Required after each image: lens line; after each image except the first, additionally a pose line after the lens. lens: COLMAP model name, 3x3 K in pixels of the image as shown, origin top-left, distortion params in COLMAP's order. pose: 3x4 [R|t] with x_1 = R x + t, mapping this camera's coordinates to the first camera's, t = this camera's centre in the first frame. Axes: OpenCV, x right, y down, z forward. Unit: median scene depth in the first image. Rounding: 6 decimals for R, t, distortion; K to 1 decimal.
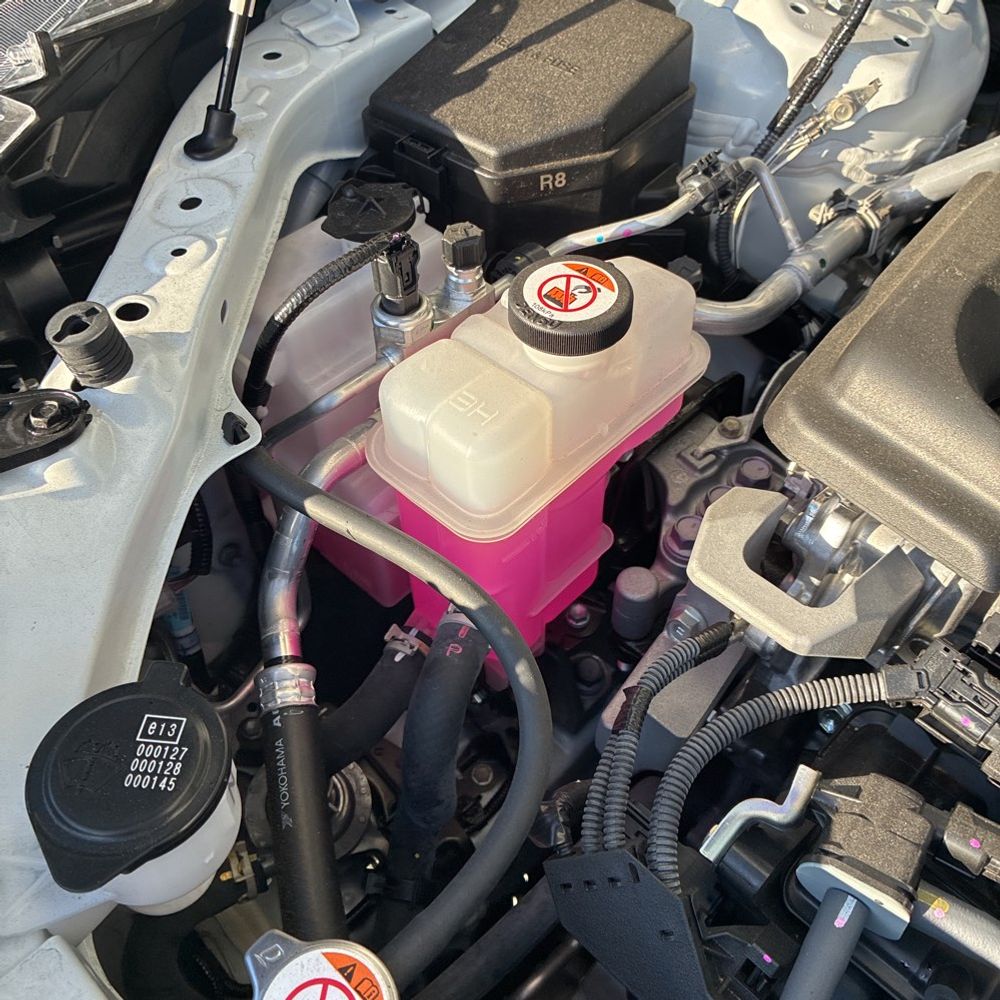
lens RADIAL K [[1016.9, 0, 505.4], [0, 1016.9, 500.7], [0, 0, 1]] dist [0.006844, -0.002517]
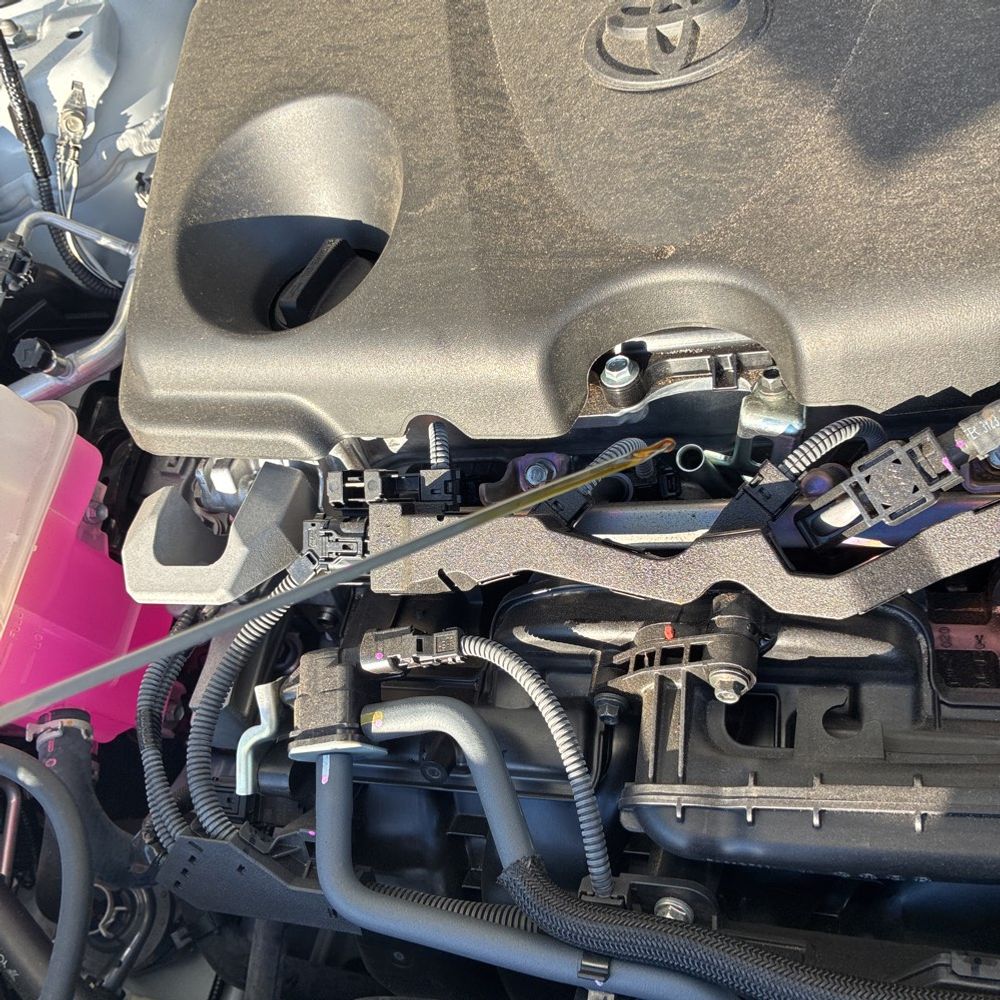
lens RADIAL K [[1050.6, 0, 498.9], [0, 1050.6, 527.0], [0, 0, 1]] dist [0.004129, -0.008188]
pose [[0.775347, -0.631424, 0.011829, 0.398994], [0.627127, 0.772009, 0.103512, 0.107349], [-0.074492, -0.072839, 0.994558, -0.153799]]
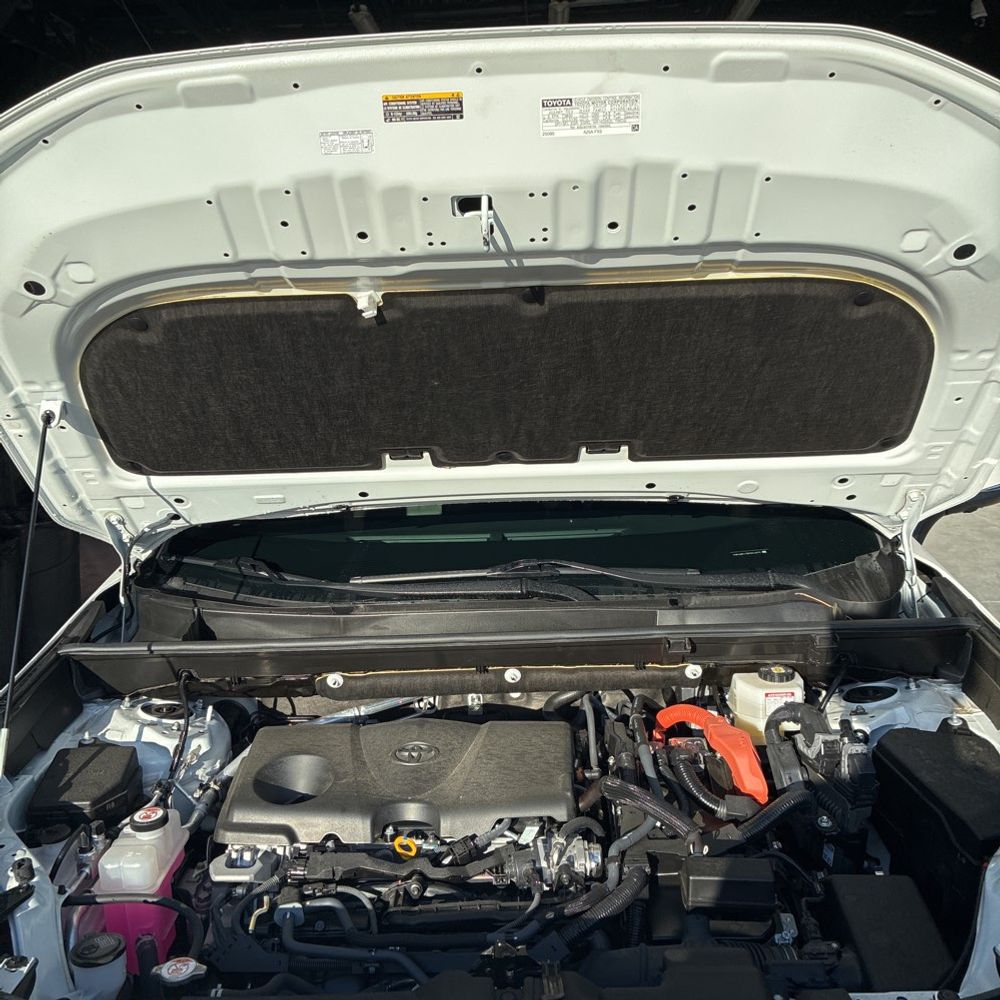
lens RADIAL K [[1013.2, 0, 514.7], [0, 1013.2, 500.4], [0, 0, 1]] dist [0.002012, 0.006256]
pose [[0.727832, -0.138261, 0.671673, -0.857763], [0.531034, 0.733366, -0.424474, 0.812223], [-0.433894, 0.665627, 0.607188, -1.680446]]
